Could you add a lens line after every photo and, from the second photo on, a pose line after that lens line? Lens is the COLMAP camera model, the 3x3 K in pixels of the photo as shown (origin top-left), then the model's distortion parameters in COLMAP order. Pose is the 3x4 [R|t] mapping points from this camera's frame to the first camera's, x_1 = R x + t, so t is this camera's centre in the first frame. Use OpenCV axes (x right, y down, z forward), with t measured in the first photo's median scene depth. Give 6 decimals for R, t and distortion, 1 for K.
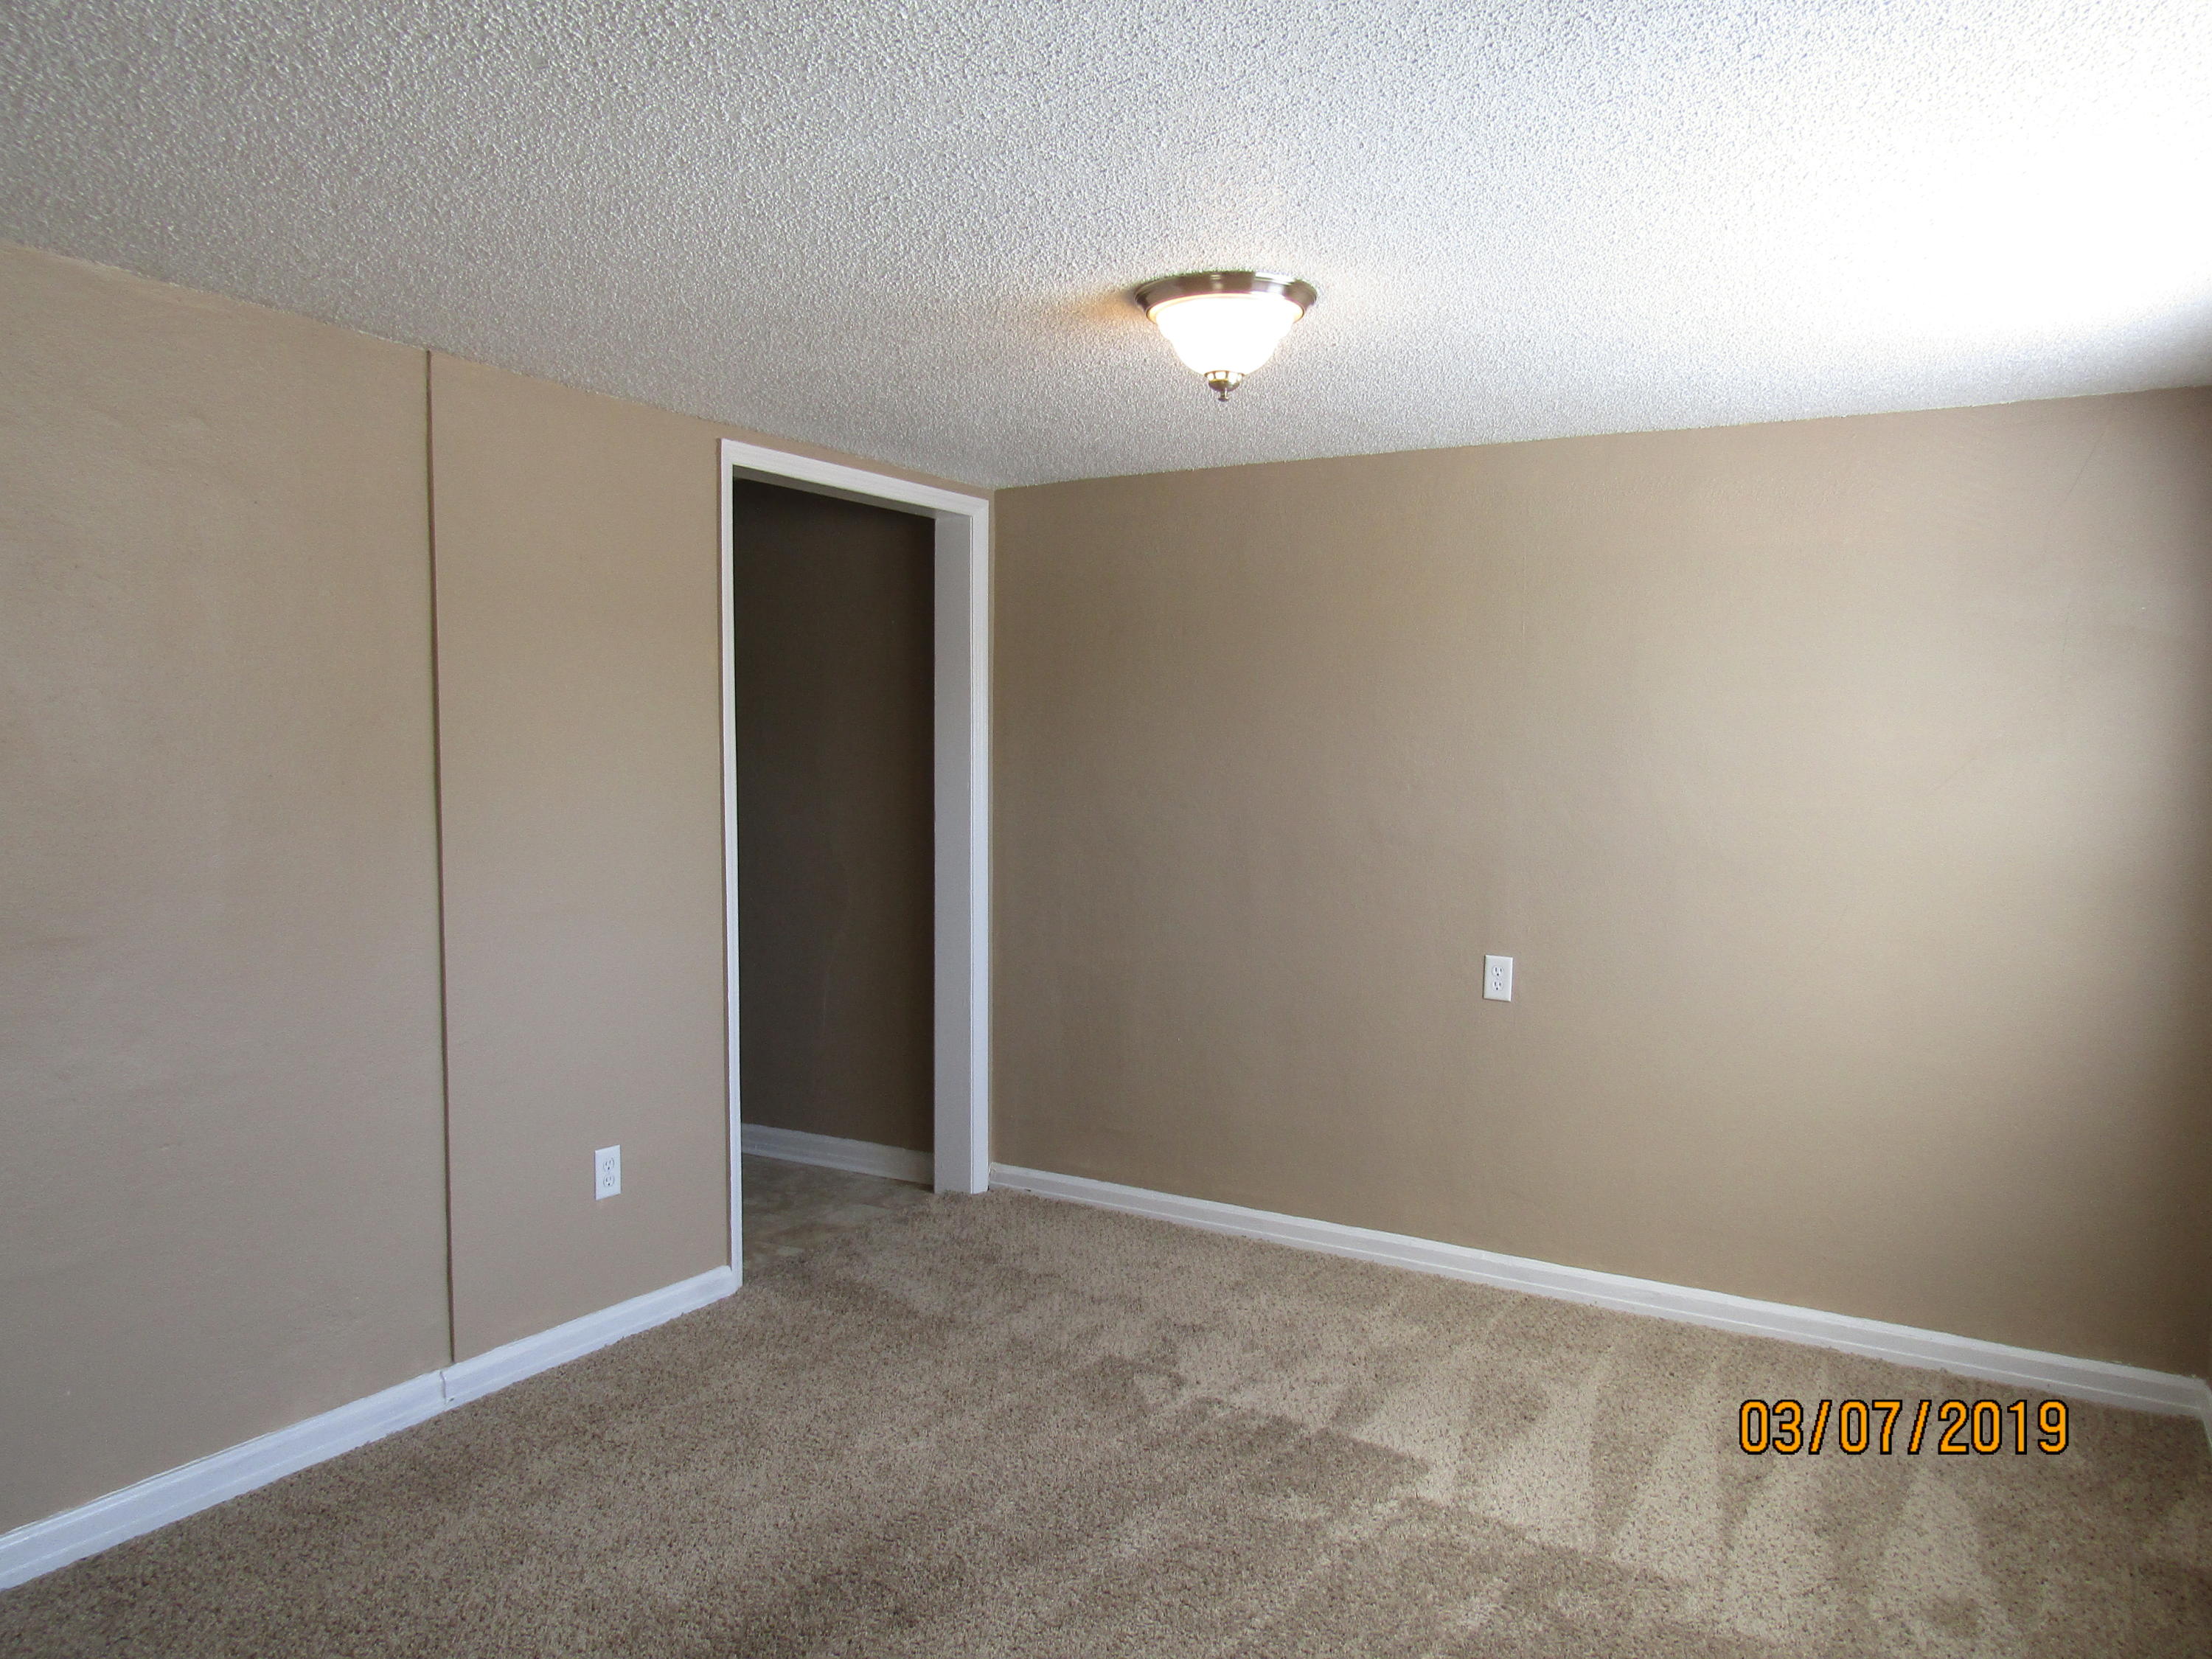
lens RADIAL K [[1566.7, 0, 1104.6], [0, 1566.7, 833.0], [0, 0, 1]] dist [-0.029096, 0.021895]
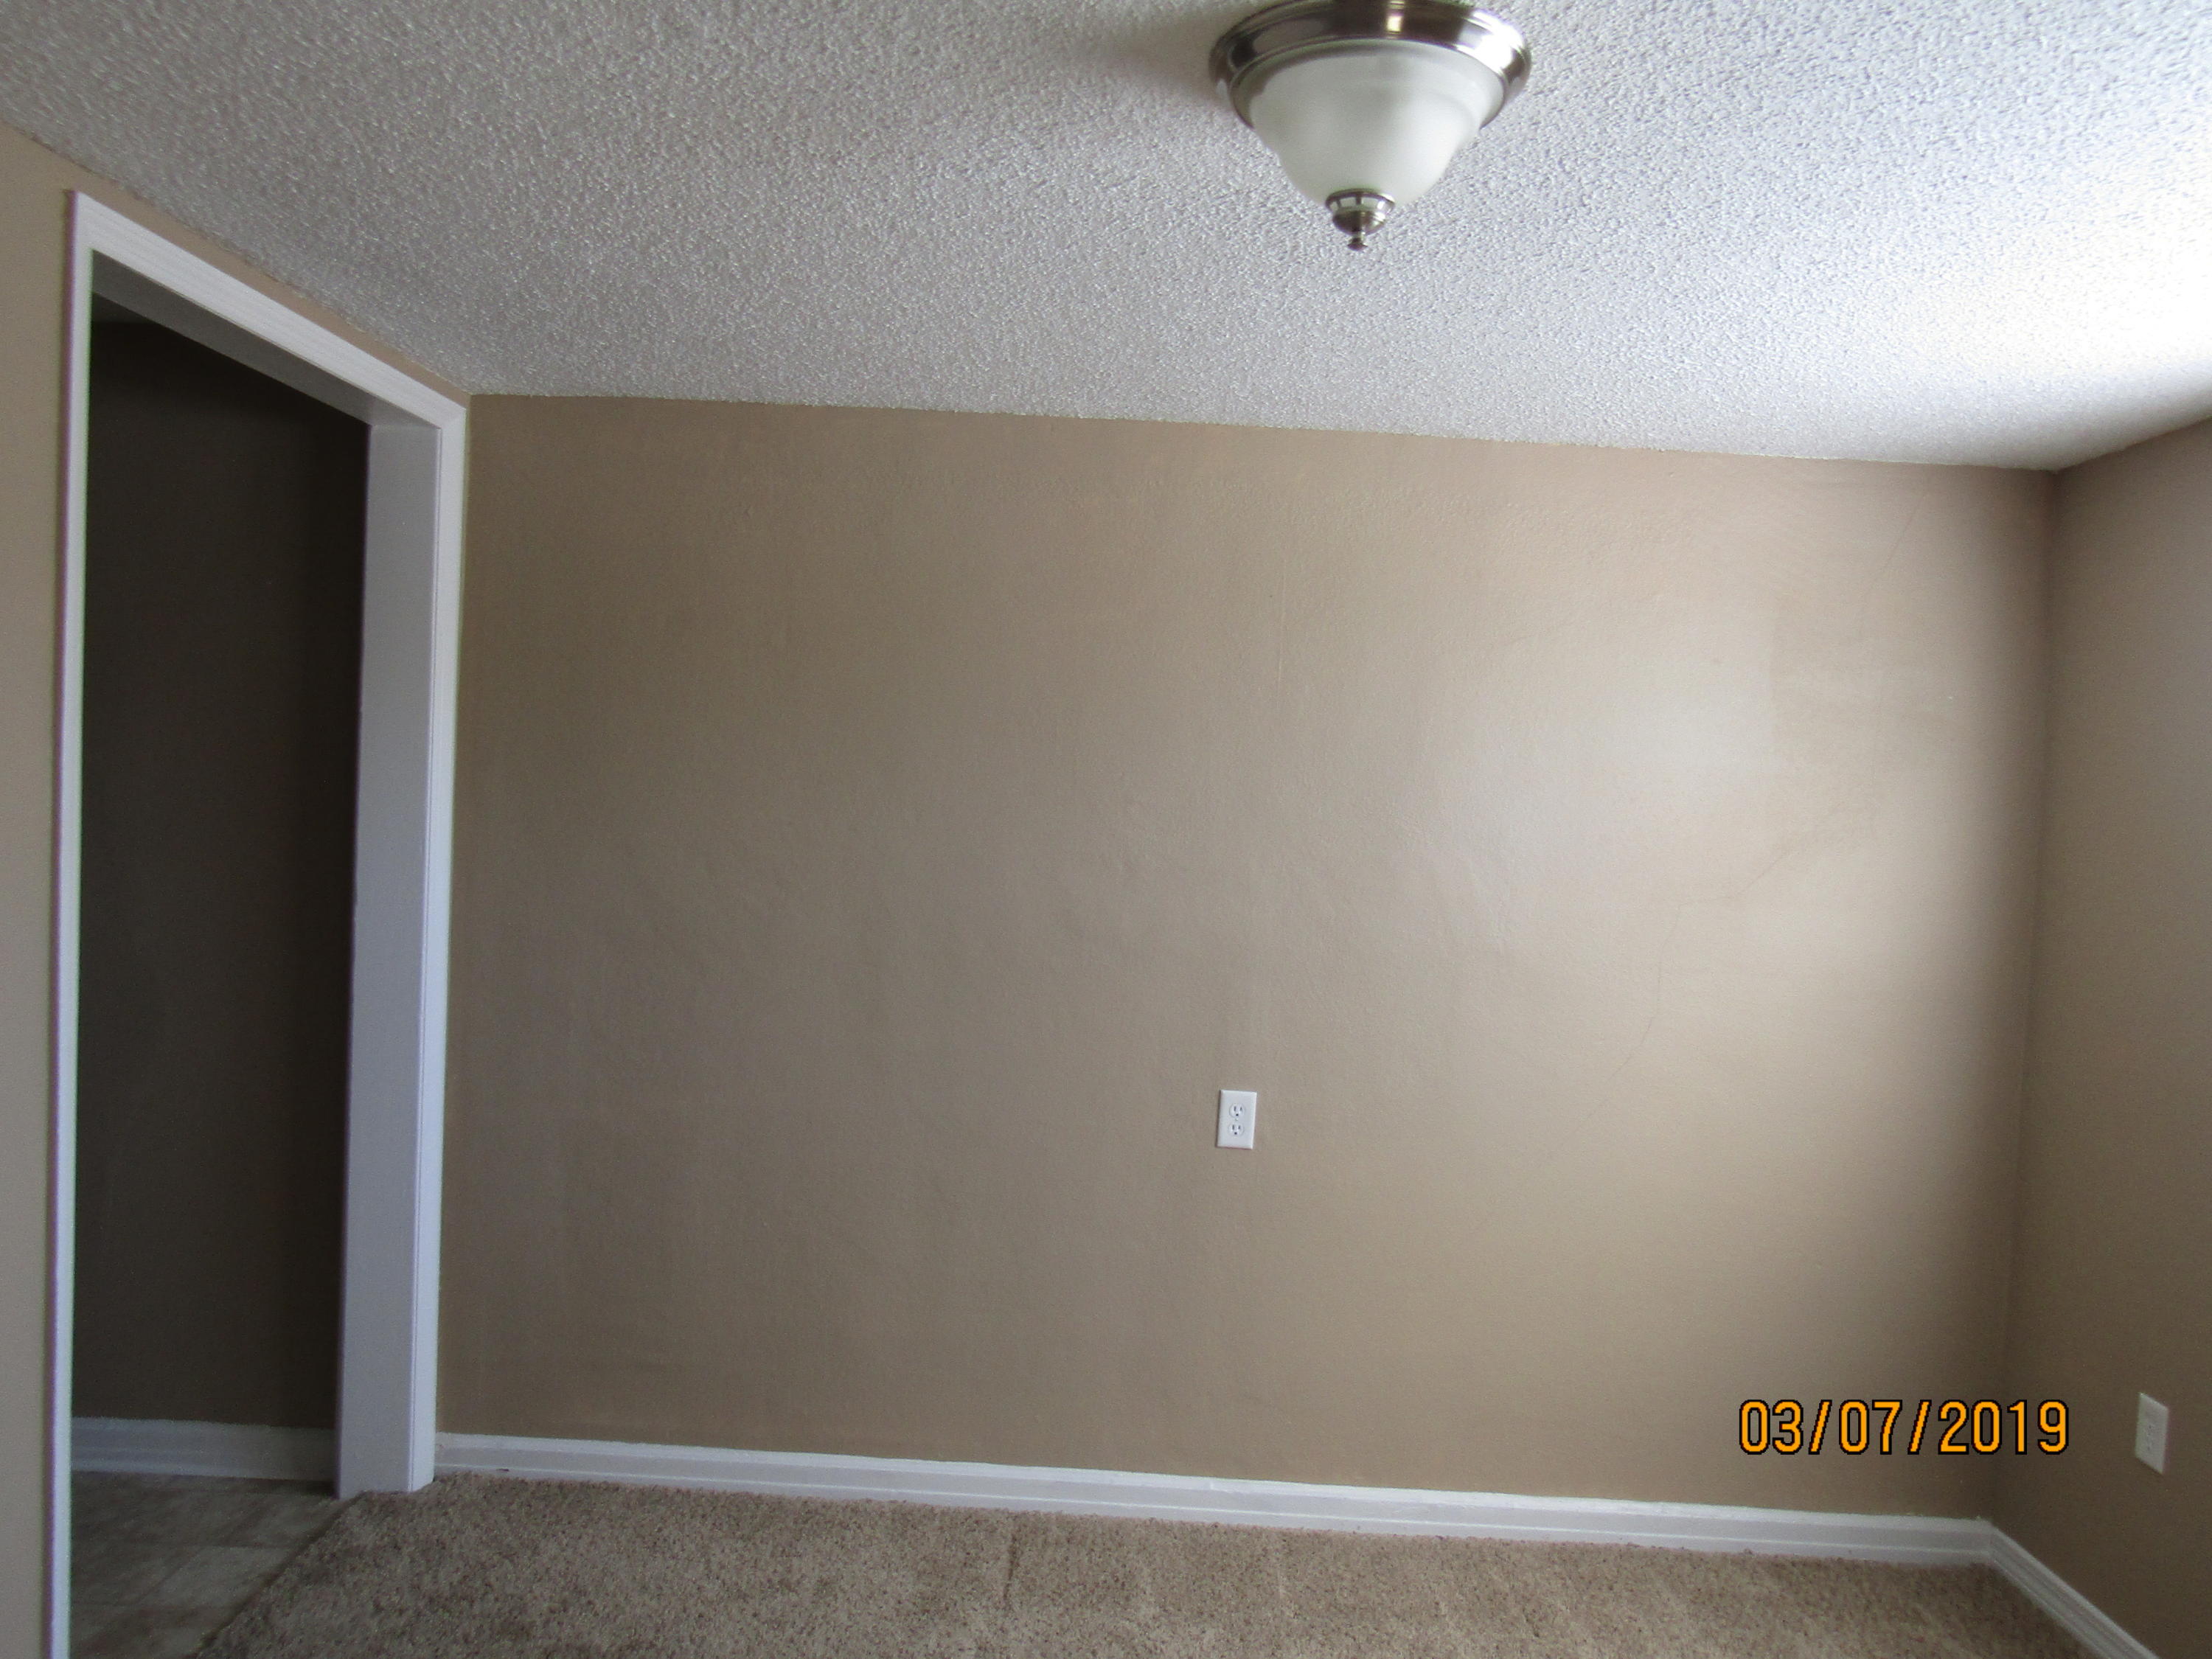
lens RADIAL K [[1566.7, 0, 1101.3], [0, 1566.7, 825.2], [0, 0, 1]] dist [-0.029096, 0.021895]
pose [[0.866136, 0.022302, 0.499311, -0.179172], [-0.011494, 0.999629, -0.024711, -0.029596], [-0.499677, 0.015664, 0.866070, 0.341057]]
